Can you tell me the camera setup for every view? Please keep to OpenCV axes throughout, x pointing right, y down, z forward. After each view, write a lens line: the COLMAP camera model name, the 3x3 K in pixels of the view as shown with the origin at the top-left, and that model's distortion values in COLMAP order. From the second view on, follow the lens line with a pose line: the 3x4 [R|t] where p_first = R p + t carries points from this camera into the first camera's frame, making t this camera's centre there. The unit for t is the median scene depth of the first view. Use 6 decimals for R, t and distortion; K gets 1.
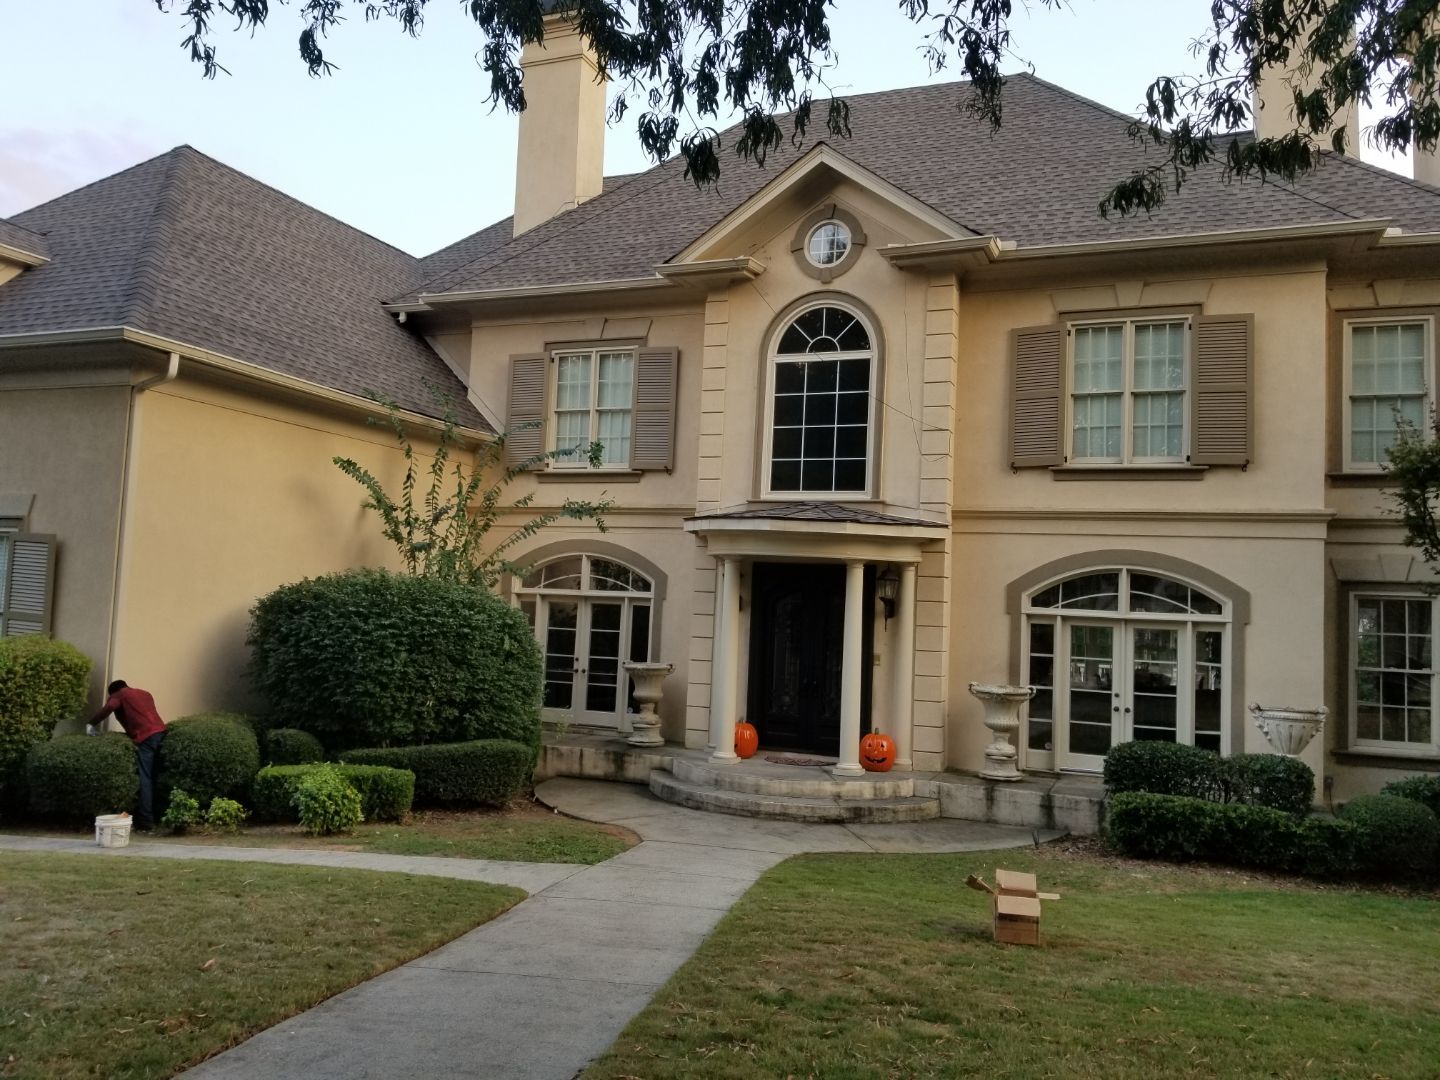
lens RADIAL K [[1094.3, 0, 727.8], [0, 1094.3, 527.1], [0, 0, 1]] dist [0.032473, -0.047246]
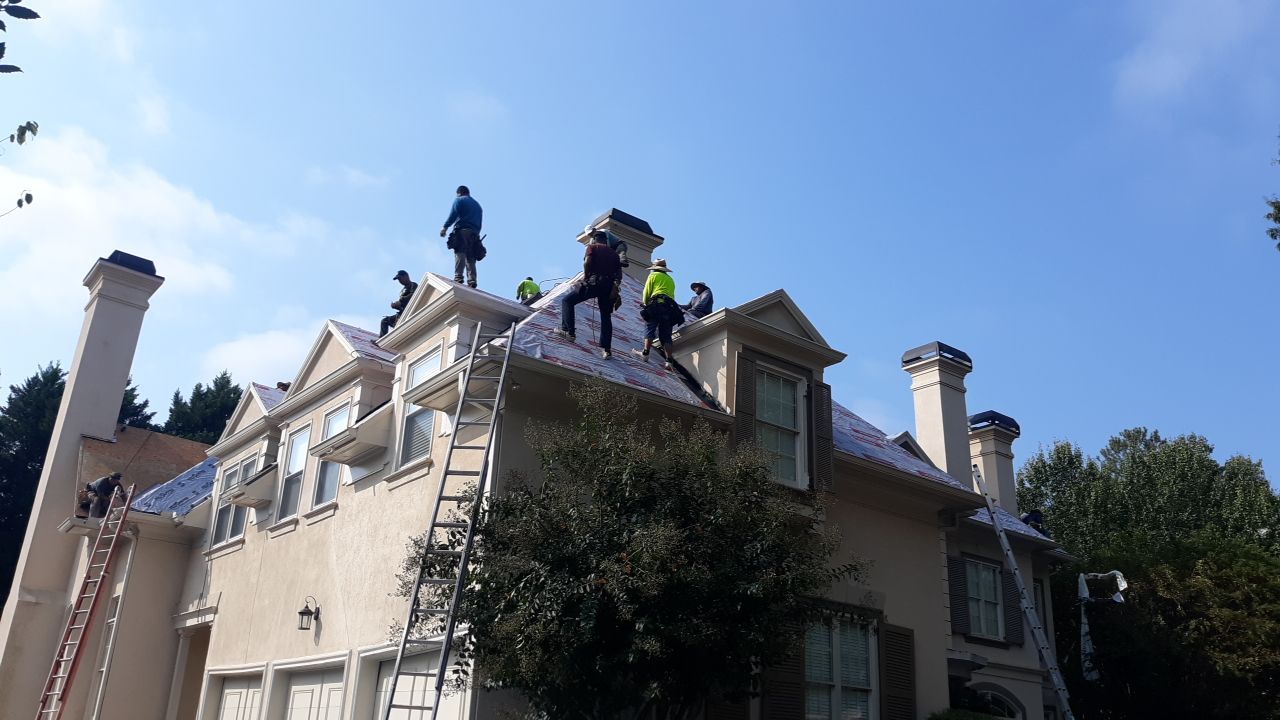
lens RADIAL K [[1062.0, 0, 629.9], [0, 1062.0, 366.2], [0, 0, 1]] dist [0.040869, -0.116448]
pose [[0.508382, 0.295871, 0.808707, -1.548803], [-0.086905, 0.951955, -0.293648, 0.090261], [-0.856735, 0.079004, 0.509670, 0.507872]]
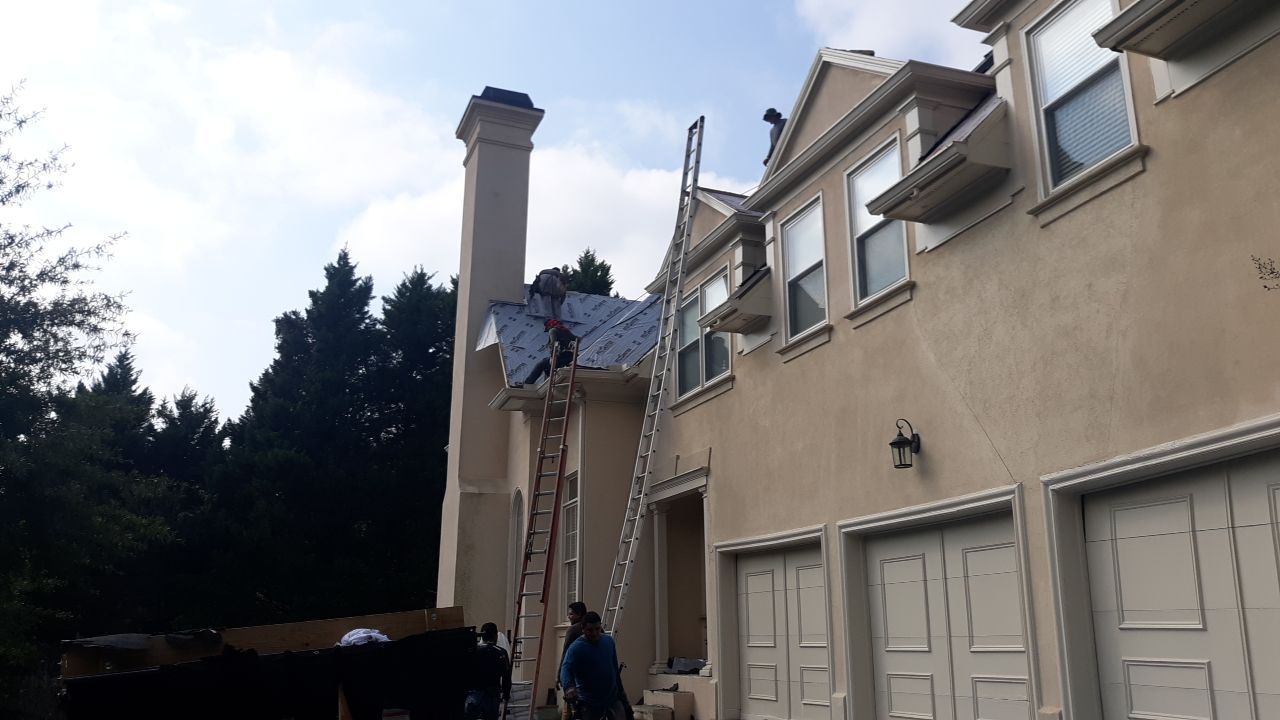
lens RADIAL K [[1062.0, 0, 641.0], [0, 1062.0, 361.2], [0, 0, 1]] dist [0.040869, -0.116448]
pose [[0.736665, 0.140603, 0.661480, -1.396197], [-0.019169, 0.982096, -0.187405, 0.122046], [-0.675986, 0.125375, 0.726171, 0.918511]]
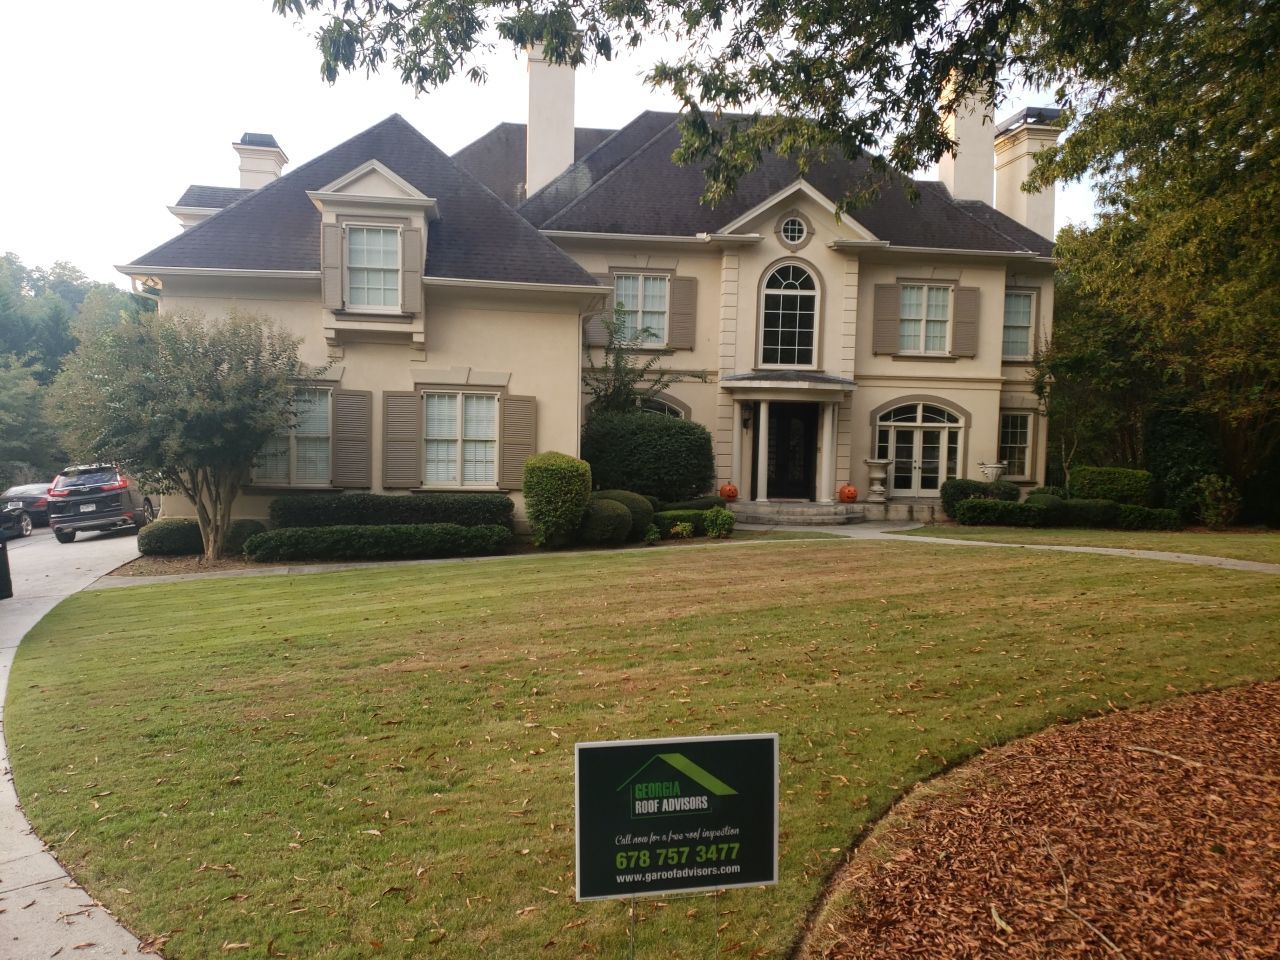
lens RADIAL K [[994.9, 0, 622.4], [0, 994.9, 487.8], [0, 0, 1]] dist [0.077802, -0.027139]
pose [[0.866976, -0.055015, 0.495303, -1.063653], [-0.019048, 0.989503, 0.143248, -0.064310], [-0.497985, -0.133628, 0.856828, -0.392396]]
